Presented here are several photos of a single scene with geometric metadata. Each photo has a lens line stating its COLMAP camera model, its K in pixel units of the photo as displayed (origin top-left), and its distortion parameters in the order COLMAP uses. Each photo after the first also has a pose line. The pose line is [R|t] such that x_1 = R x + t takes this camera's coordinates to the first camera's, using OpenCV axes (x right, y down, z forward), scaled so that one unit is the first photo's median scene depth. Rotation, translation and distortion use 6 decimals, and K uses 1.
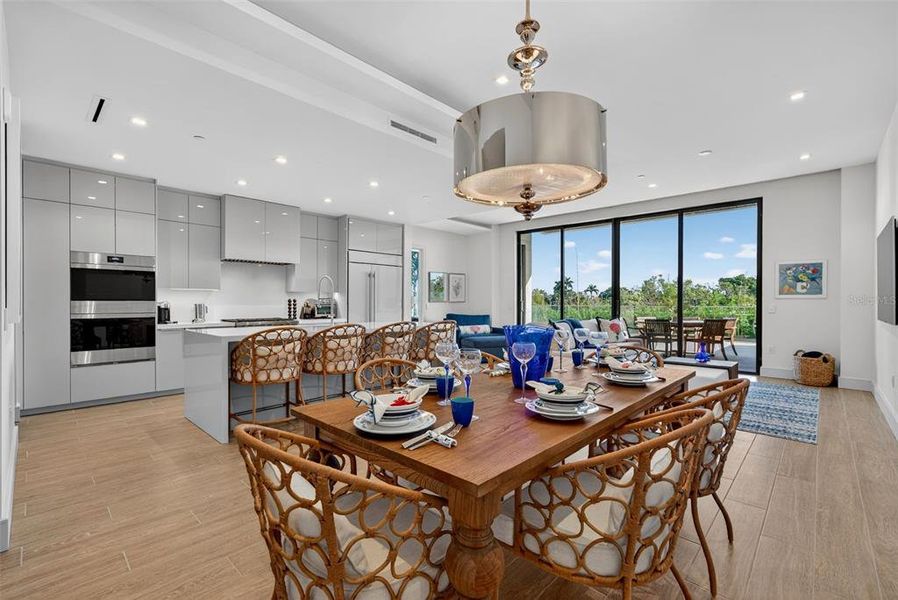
lens RADIAL K [[393.0, 0, 447.8], [0, 393.0, 304.5], [0, 0, 1]] dist [-0.007666, 0.004133]
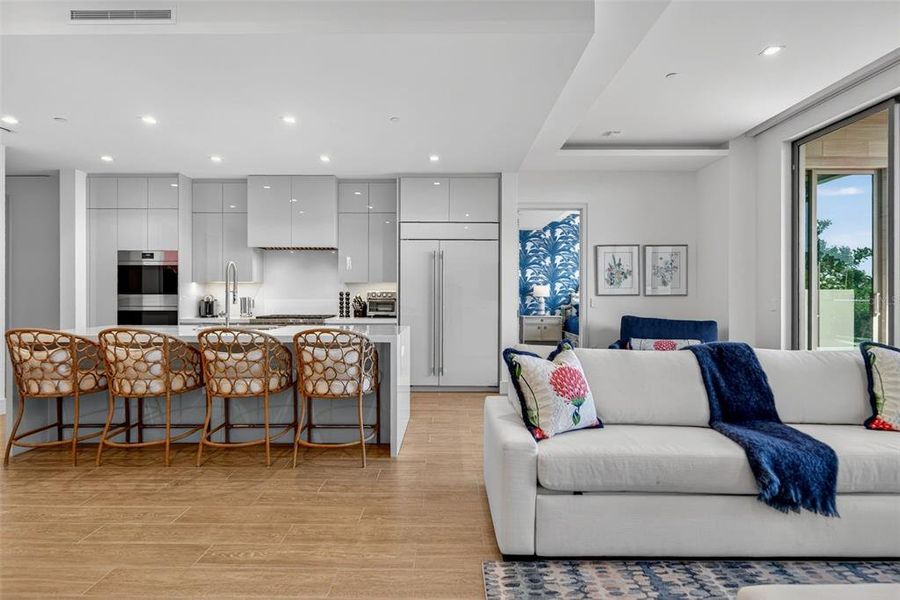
lens RADIAL K [[474.4, 0, 451.8], [0, 474.4, 294.0], [0, 0, 1]] dist [0.001546, -0.001040]
pose [[0.685141, -0.000498, -0.728411, 0.542233], [-0.005650, 0.999966, -0.005999, -0.006340], [0.728389, 0.008226, 0.685114, 0.597360]]
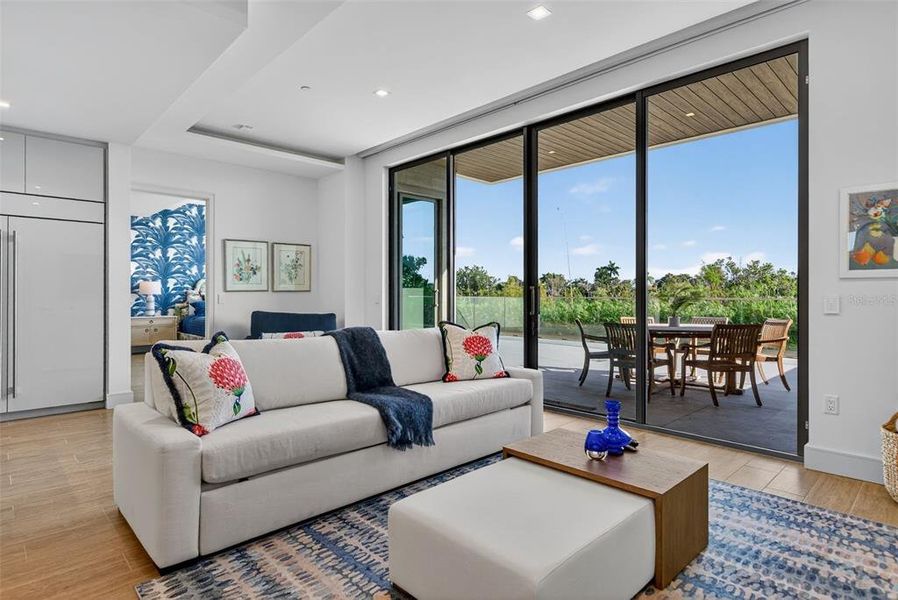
lens RADIAL K [[473.3, 0, 444.8], [0, 473.3, 300.2], [0, 0, 1]] dist [0.001546, -0.001040]
pose [[0.998546, -0.002110, -0.053870, 0.518669], [0.002560, 0.999962, 0.008286, 0.001723], [0.053851, -0.008412, 0.998514, 0.557770]]
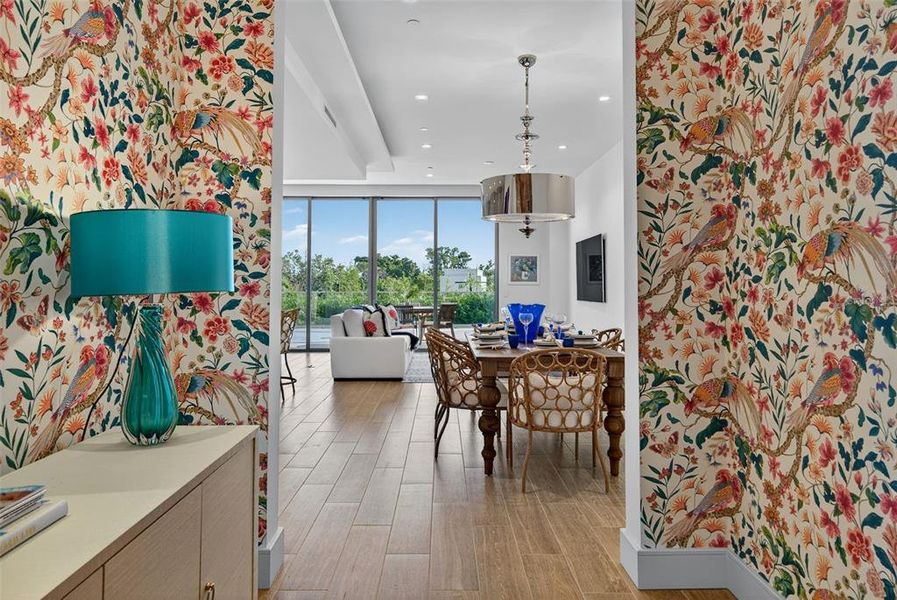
lens RADIAL K [[614.4, 0, 444.8], [0, 614.4, 294.2], [0, 0, 1]] dist [0.010854, 0.000025]
pose [[0.723995, -0.005098, 0.689786, -0.631569], [0.001138, 0.999980, 0.006196, 0.001609], [-0.689804, -0.003701, 0.723986, -0.215653]]
